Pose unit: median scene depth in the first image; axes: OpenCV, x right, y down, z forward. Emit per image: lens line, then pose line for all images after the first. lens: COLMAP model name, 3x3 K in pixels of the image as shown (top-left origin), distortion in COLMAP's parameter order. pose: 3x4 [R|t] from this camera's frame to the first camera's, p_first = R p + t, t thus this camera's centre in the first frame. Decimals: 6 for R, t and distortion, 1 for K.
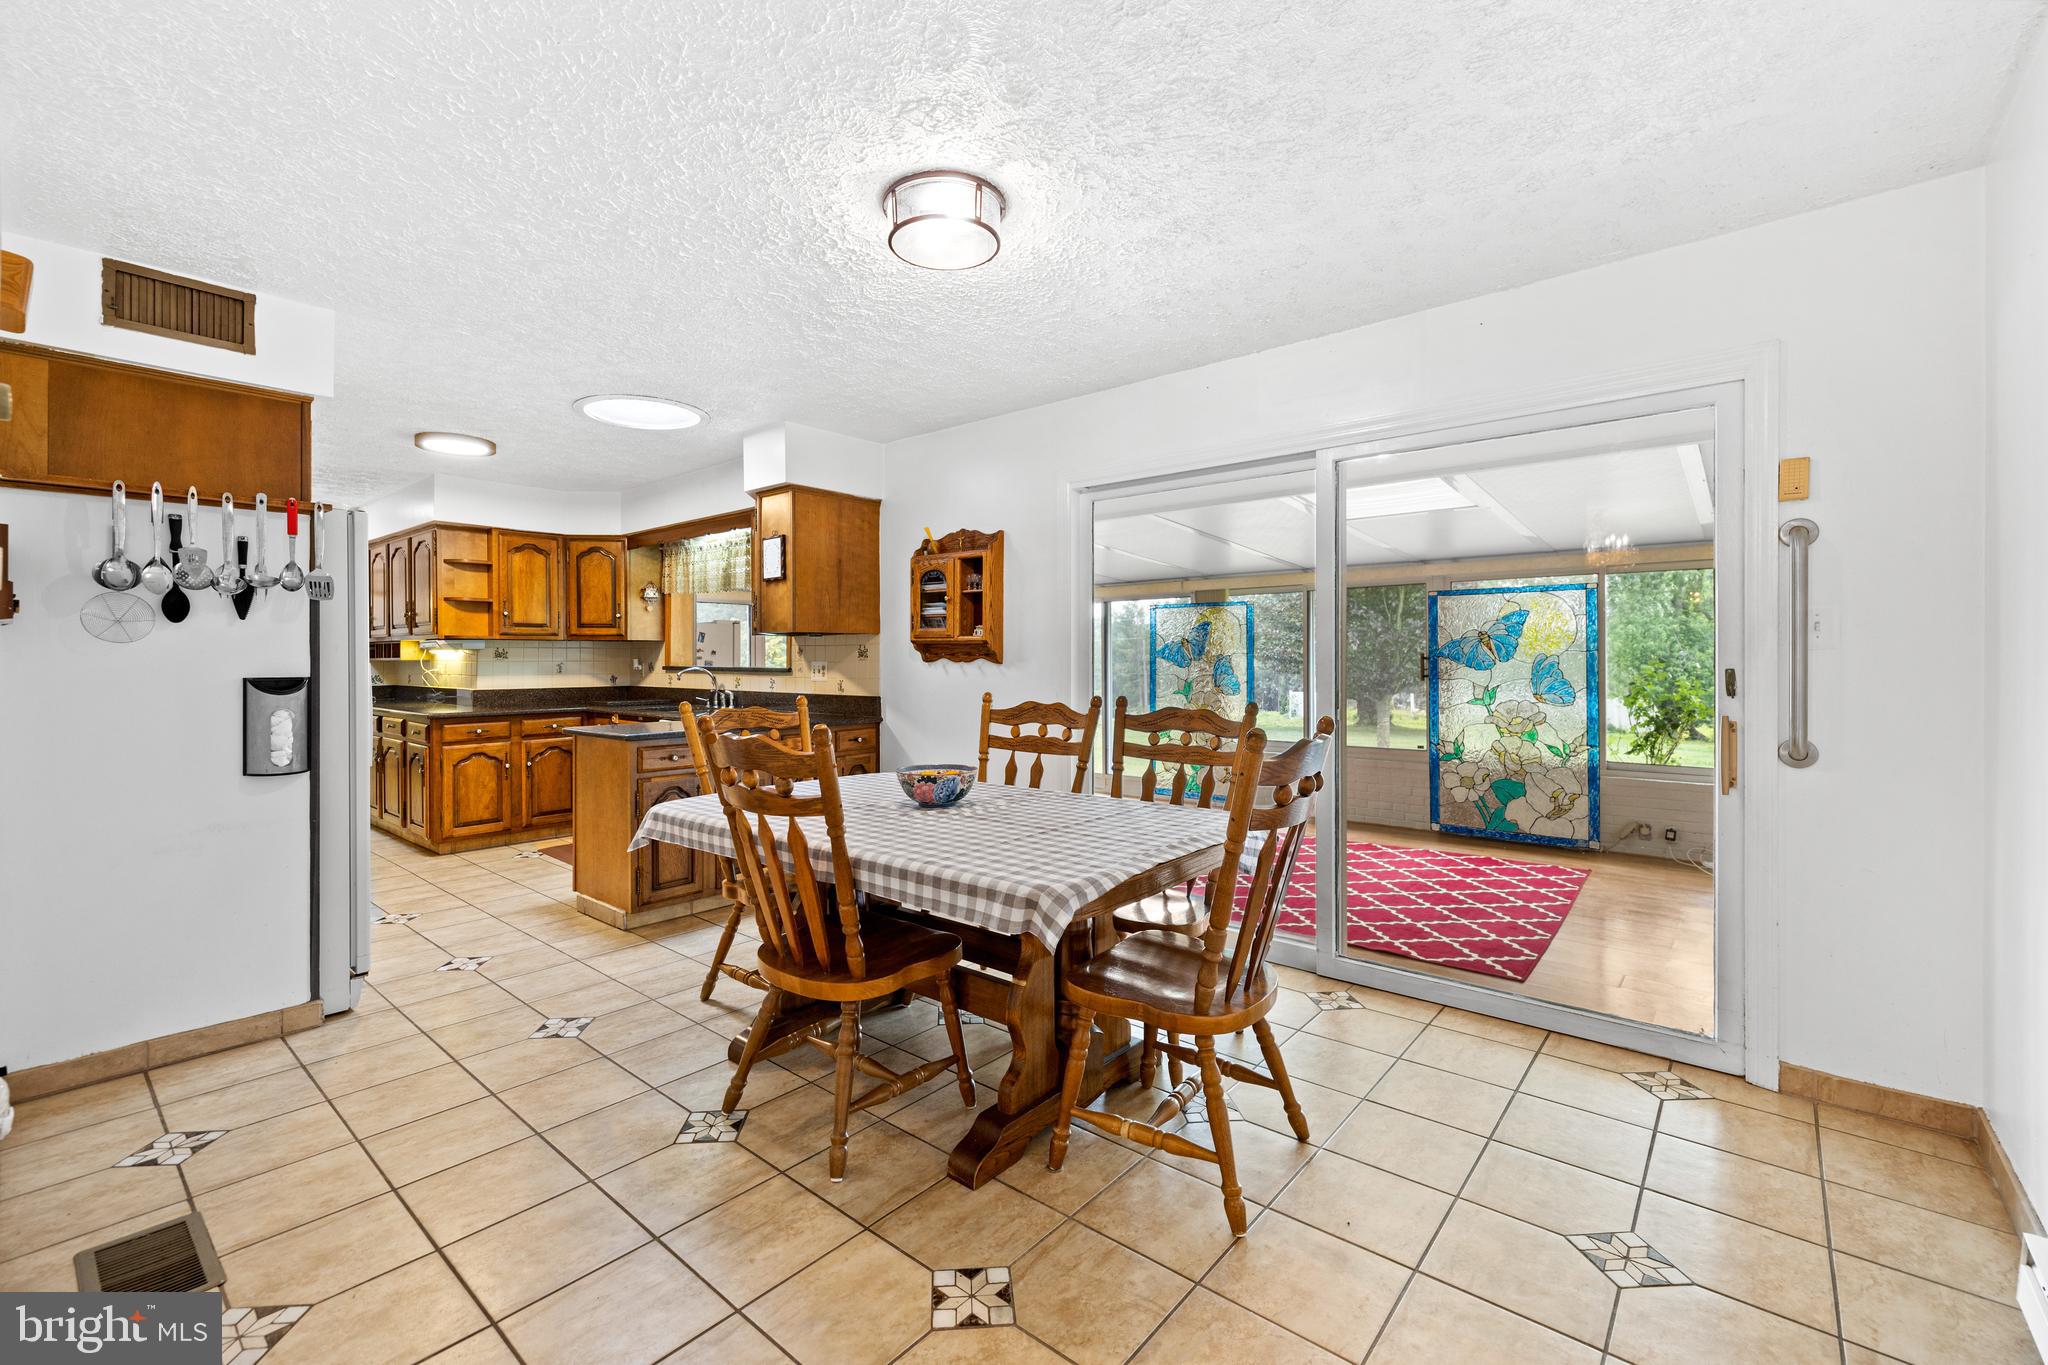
lens RADIAL K [[869.3, 0, 1015.4], [0, 869.3, 656.3], [0, 0, 1]] dist [-0.001880, -0.000136]
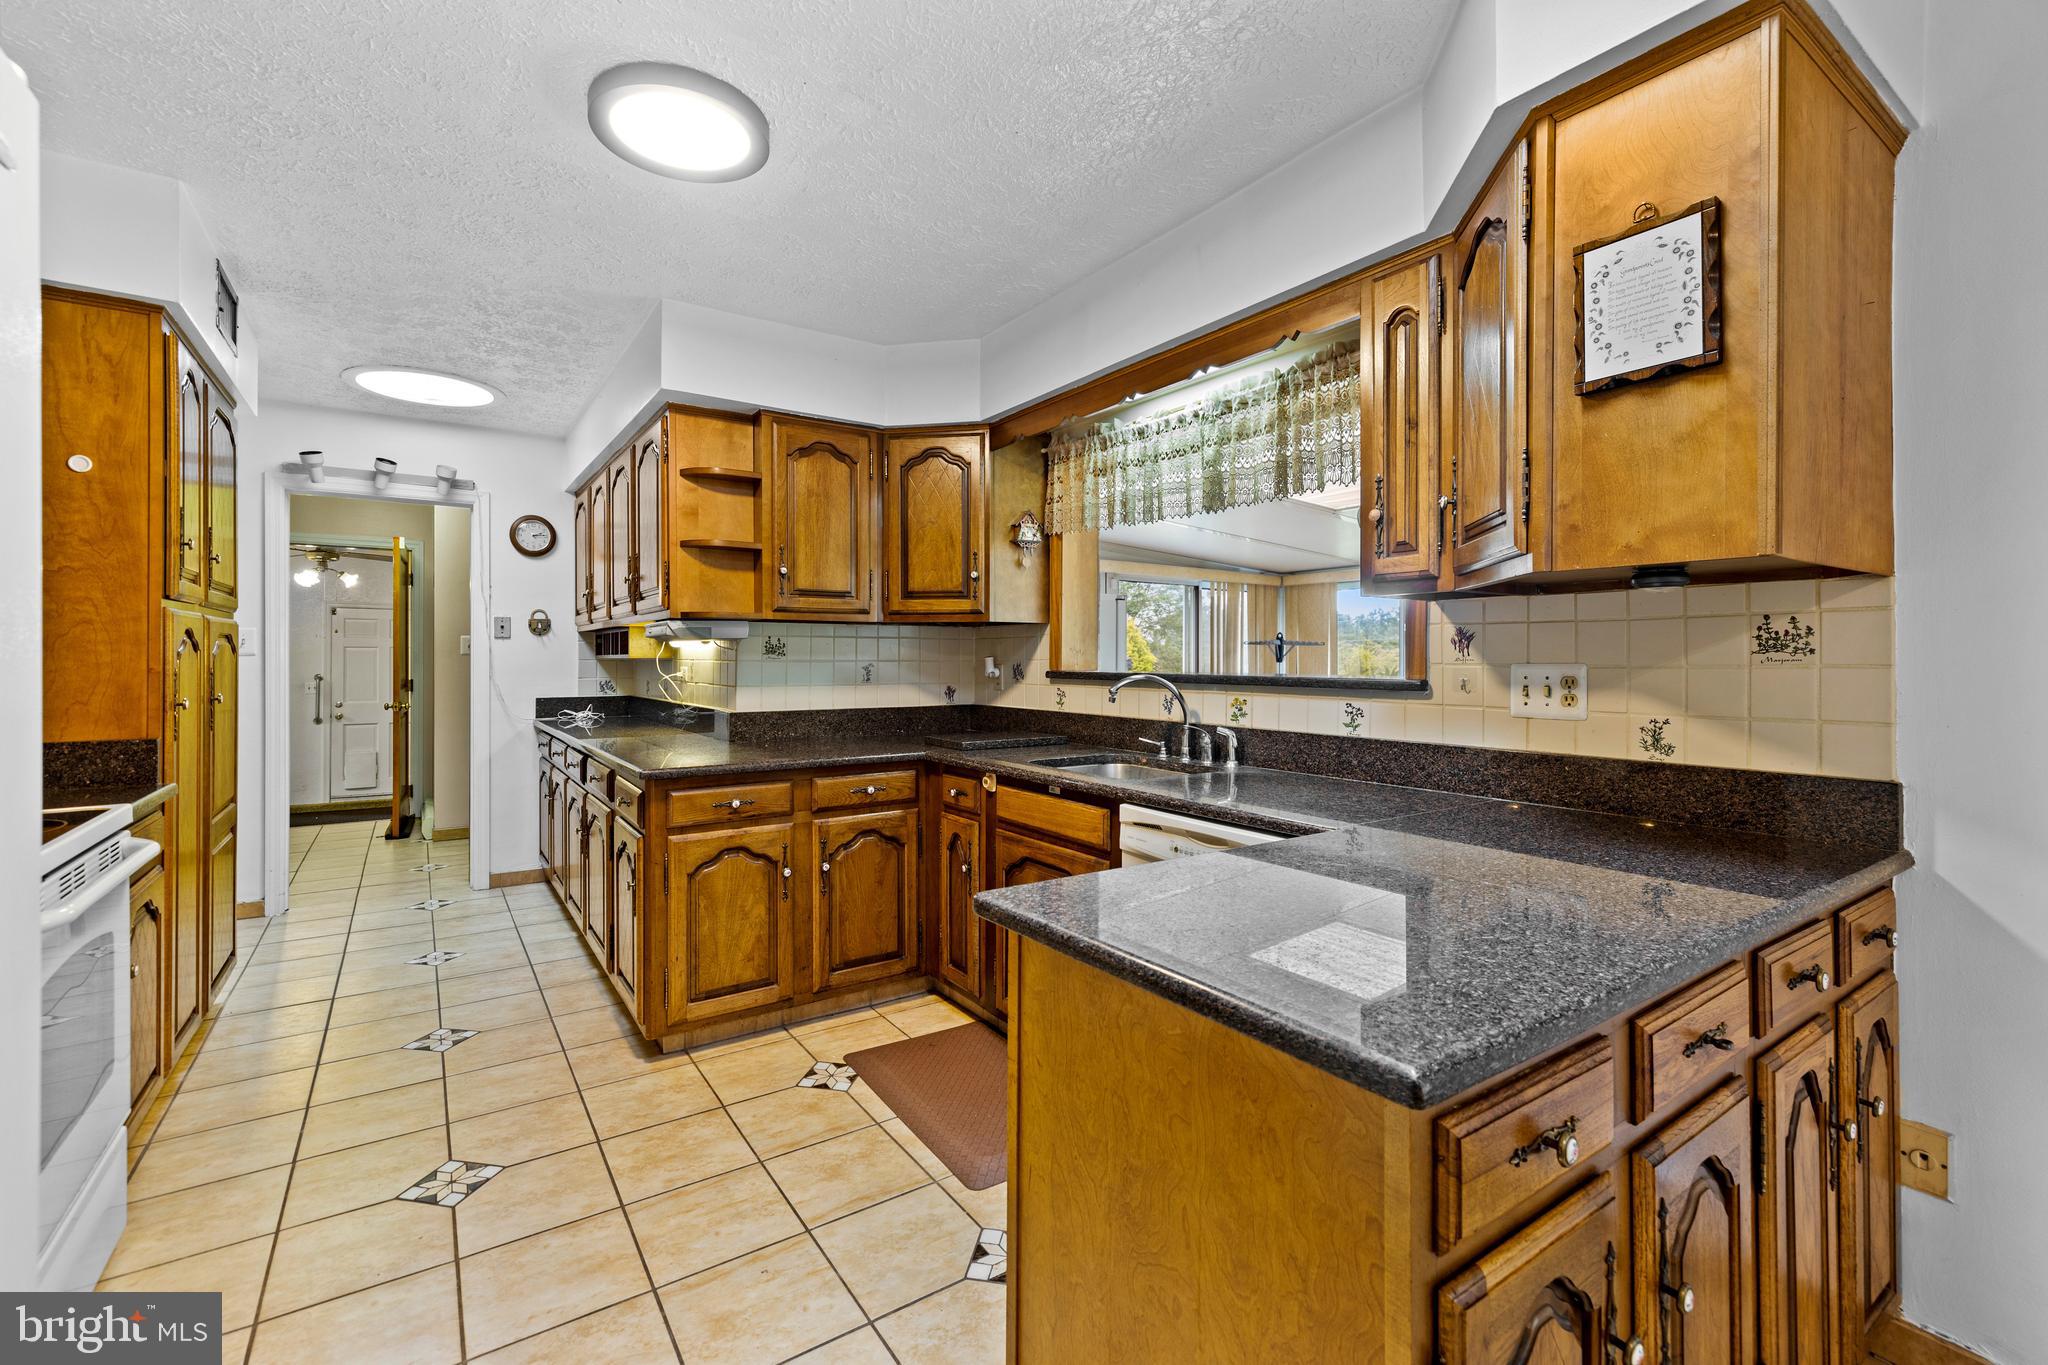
lens RADIAL K [[886.2, 0, 1015.3], [0, 886.2, 658.6], [0, 0, 1]] dist [0.002824, 0.000548]
pose [[0.965121, 0.003572, -0.261780, -0.313373], [-0.002981, 0.999992, 0.002652, 0.002618], [0.261788, -0.001779, 0.965124, 0.523209]]
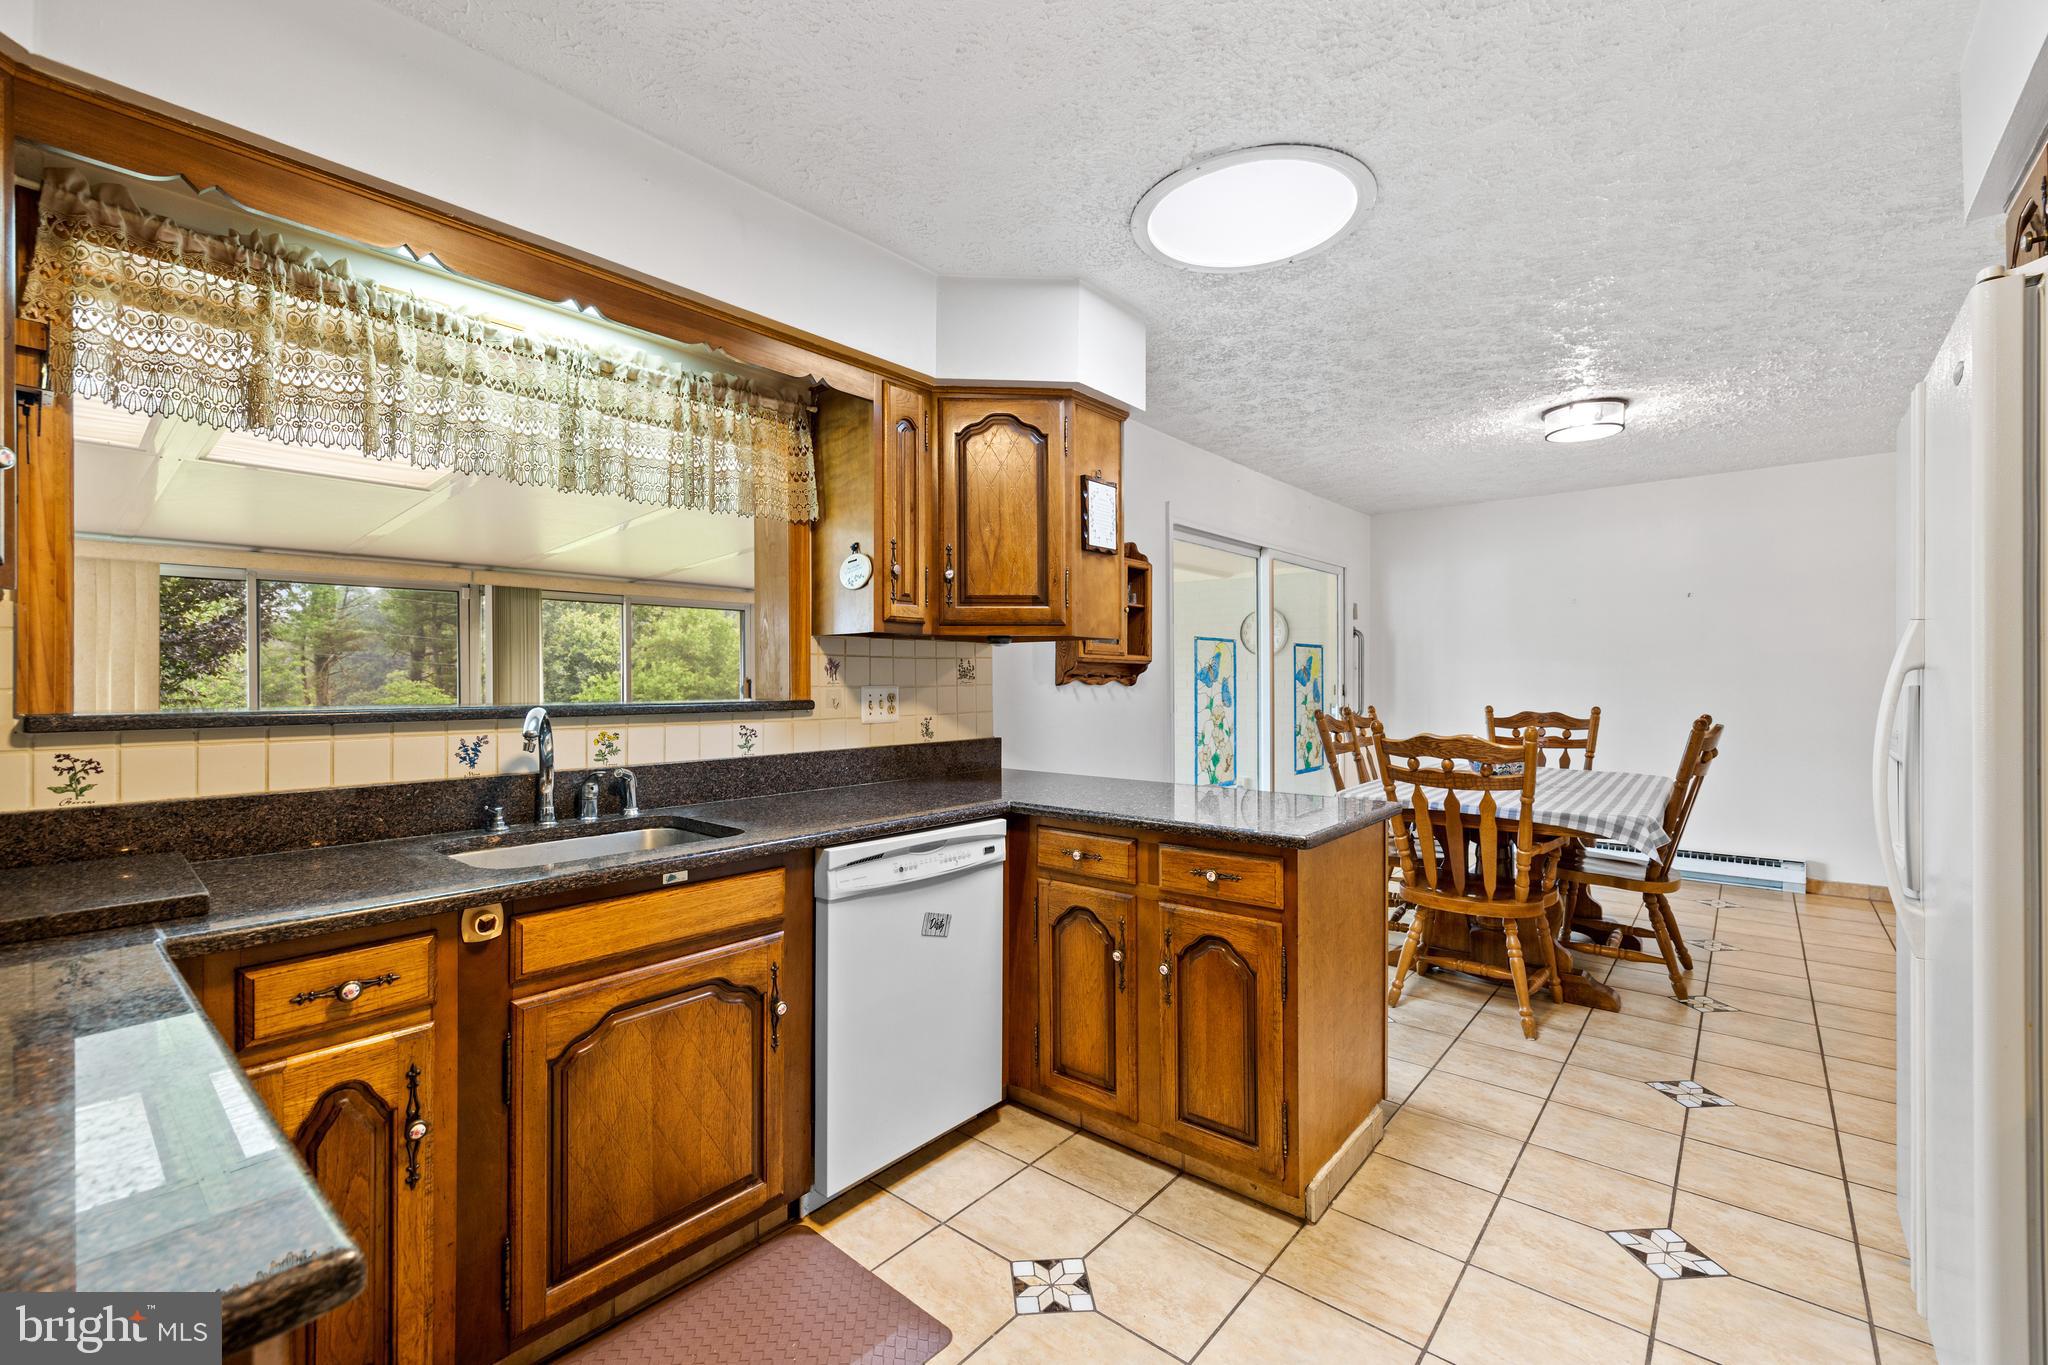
lens RADIAL K [[867.8, 0, 1006.3], [0, 867.8, 679.3], [0, 0, 1]] dist [0.000876, 0.000292]
pose [[0.002915, 0.002722, 0.999992, -0.695444], [-0.000358, 0.999996, -0.002721, 0.002715], [-0.999996, -0.000350, 0.002916, 0.834614]]
